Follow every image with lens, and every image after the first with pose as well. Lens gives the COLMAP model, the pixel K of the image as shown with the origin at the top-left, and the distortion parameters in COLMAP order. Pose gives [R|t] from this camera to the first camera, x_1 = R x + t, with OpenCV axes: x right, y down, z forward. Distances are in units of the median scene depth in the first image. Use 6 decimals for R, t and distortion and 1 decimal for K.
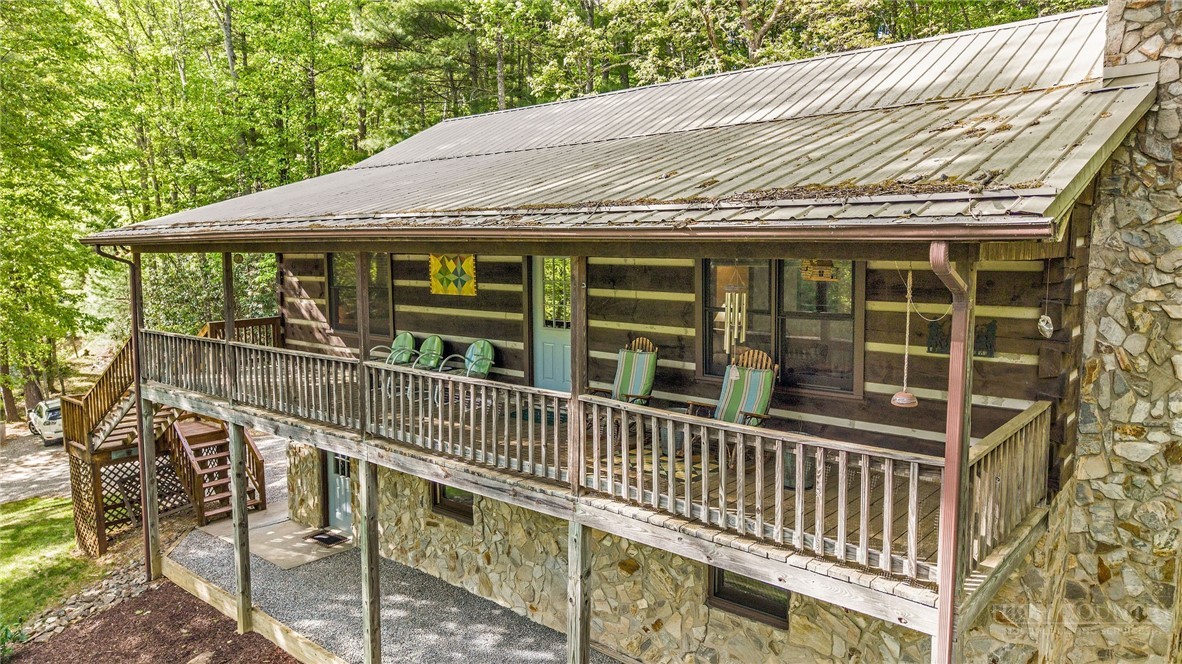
lens RADIAL K [[773.8, 0, 585.5], [0, 773.8, 333.7], [0, 0, 1]] dist [0.004765, -0.003540]
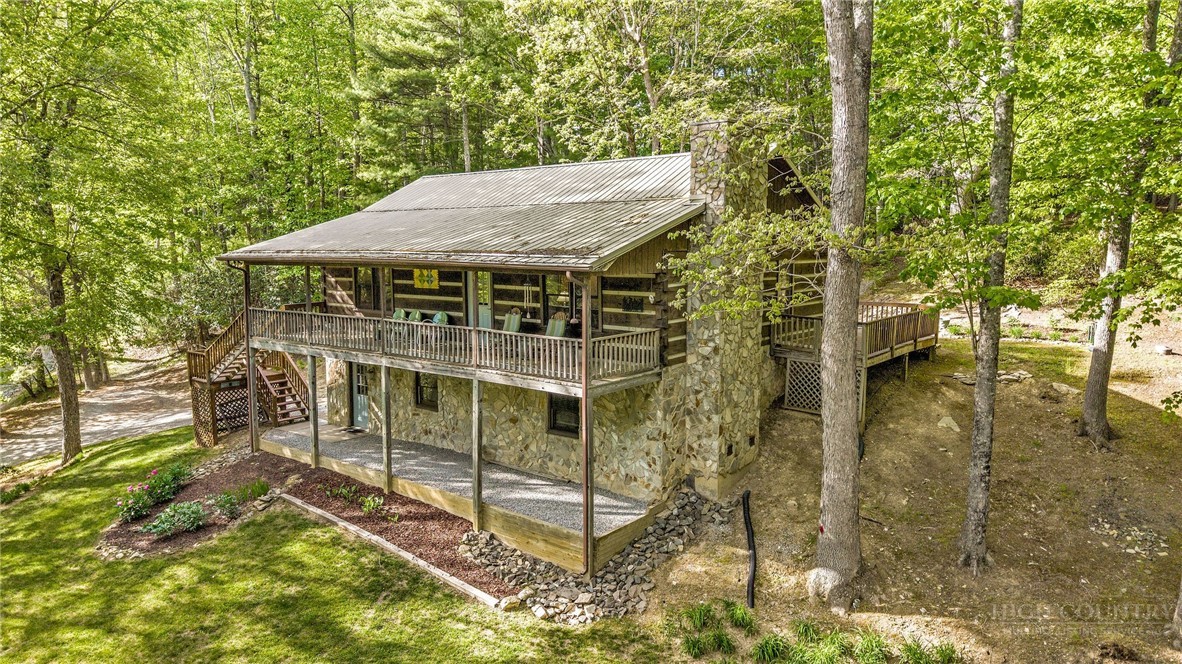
lens RADIAL K [[773.8, 0, 596.2], [0, 773.8, 334.2], [0, 0, 1]] dist [0.004765, -0.003540]
pose [[0.999296, -0.003624, 0.037334, 0.170874], [0.003411, 0.999977, 0.005777, 0.052477], [-0.037354, -0.005646, 0.999286, -0.899285]]
